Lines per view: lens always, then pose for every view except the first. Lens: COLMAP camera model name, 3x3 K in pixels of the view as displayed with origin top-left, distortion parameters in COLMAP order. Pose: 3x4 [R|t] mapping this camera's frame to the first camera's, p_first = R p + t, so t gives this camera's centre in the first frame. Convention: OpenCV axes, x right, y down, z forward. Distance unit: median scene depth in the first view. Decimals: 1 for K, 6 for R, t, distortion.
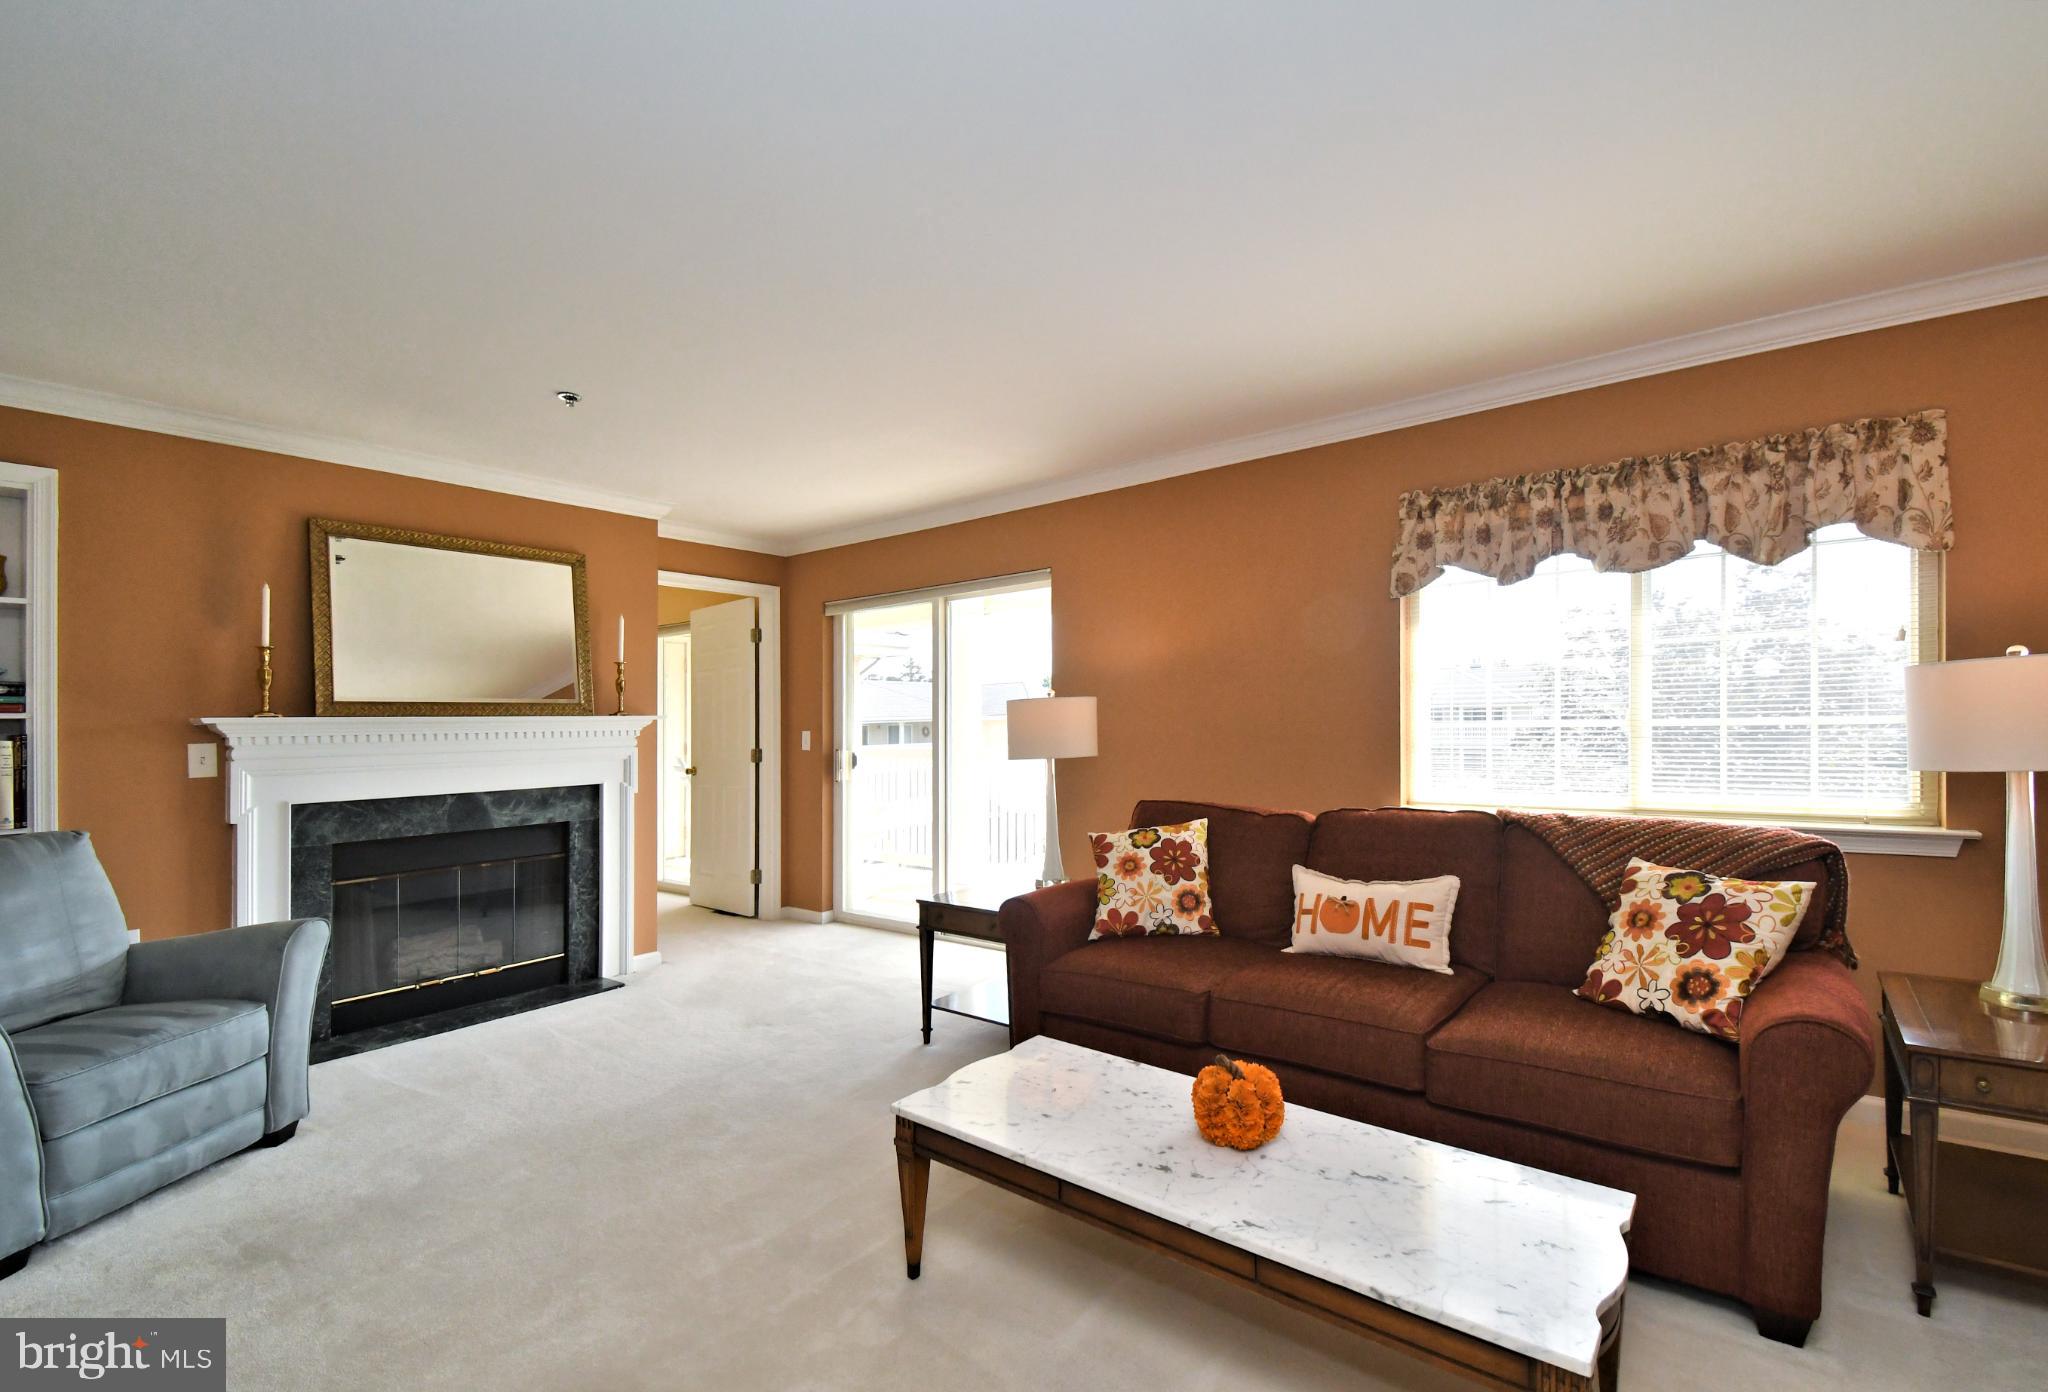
lens RADIAL K [[905.2, 0, 1058.4], [0, 905.2, 744.9], [0, 0, 1]] dist [0.013327, -0.003232]
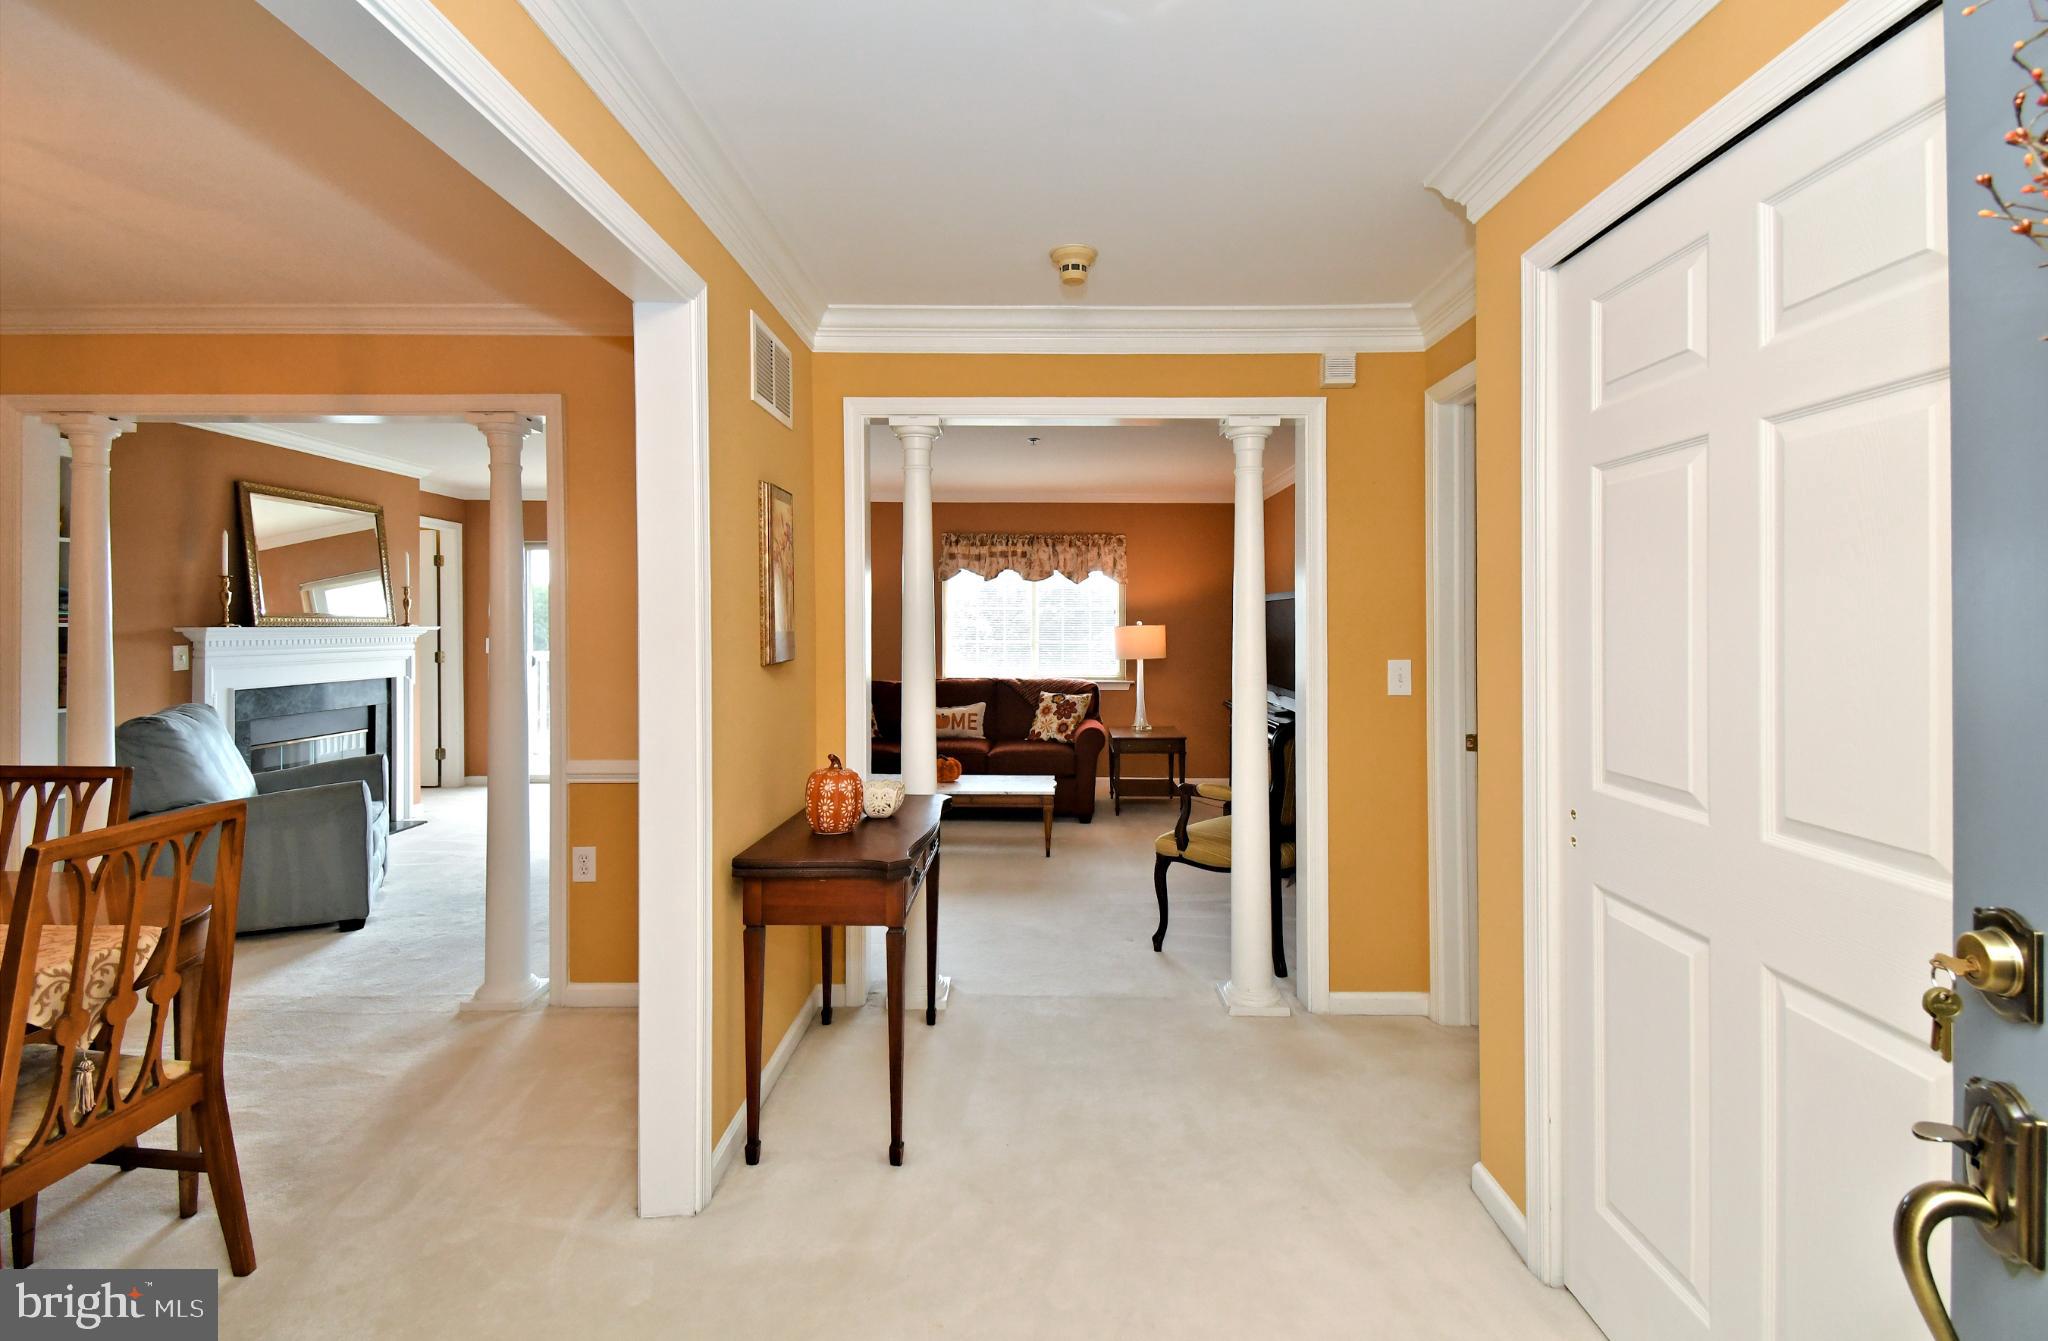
lens RADIAL K [[873.6, 0, 1027.6], [0, 873.6, 615.7], [0, 0, 1]] dist [0.013267, -0.001287]
pose [[0.809284, 0.029039, 0.586700, -0.748375], [-0.005107, 0.999087, -0.042407, 0.003979], [-0.587396, 0.031323, 0.808694, -0.875527]]
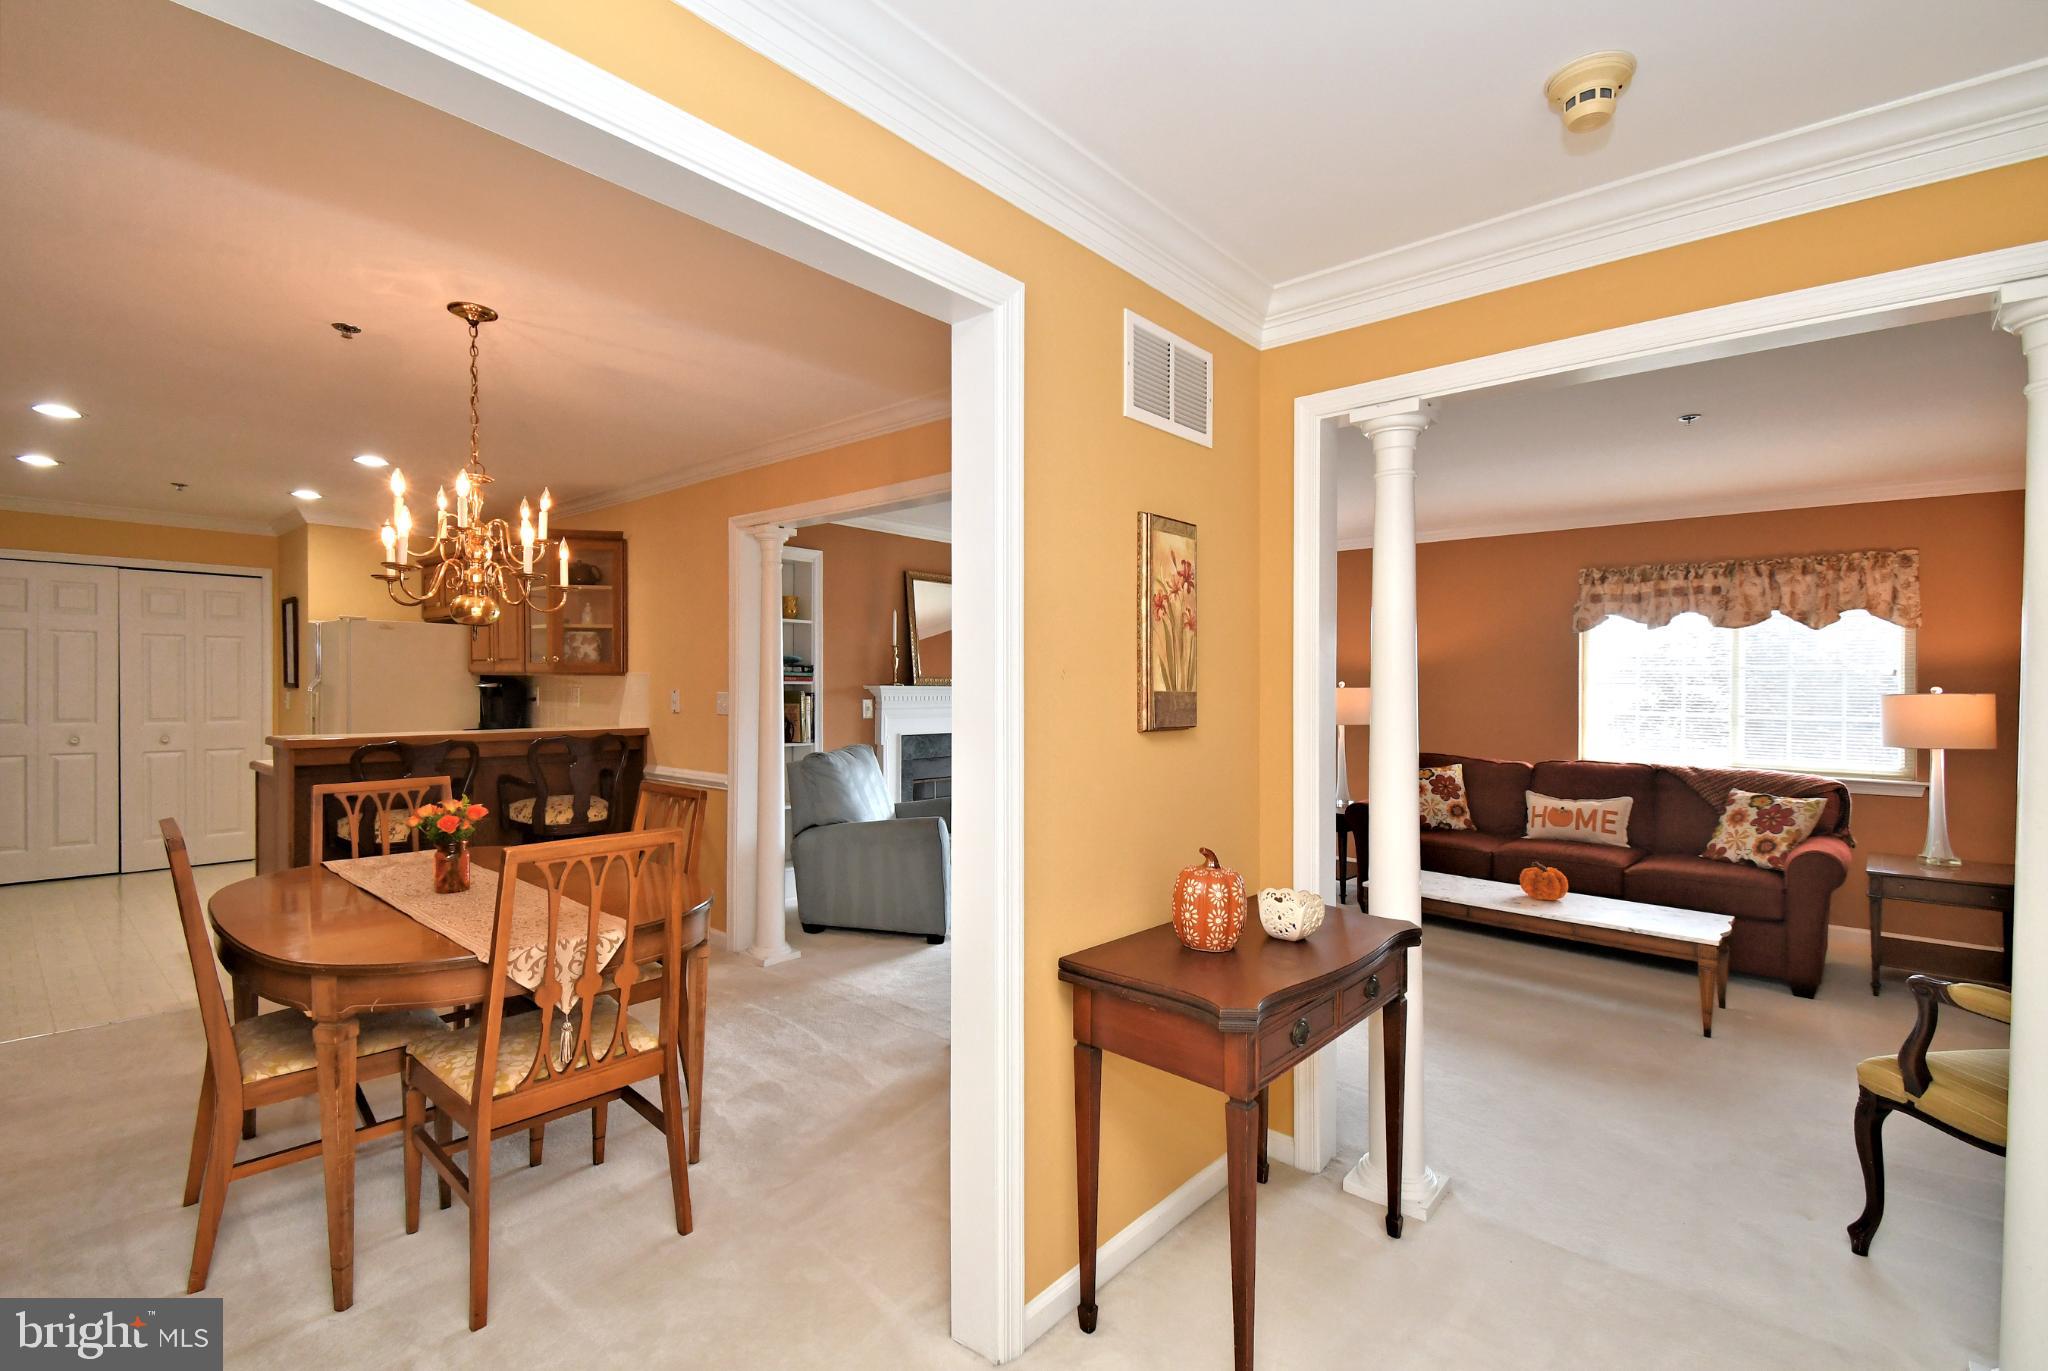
lens RADIAL K [[909.5, 0, 1027.5], [0, 909.5, 684.4], [0, 0, 1]] dist [0.020887, -0.010889]
pose [[0.996081, 0.031911, -0.082488, -0.525980], [-0.033912, 0.999161, -0.022970, -0.000187], [0.081686, 0.025677, 0.996327, -0.794904]]
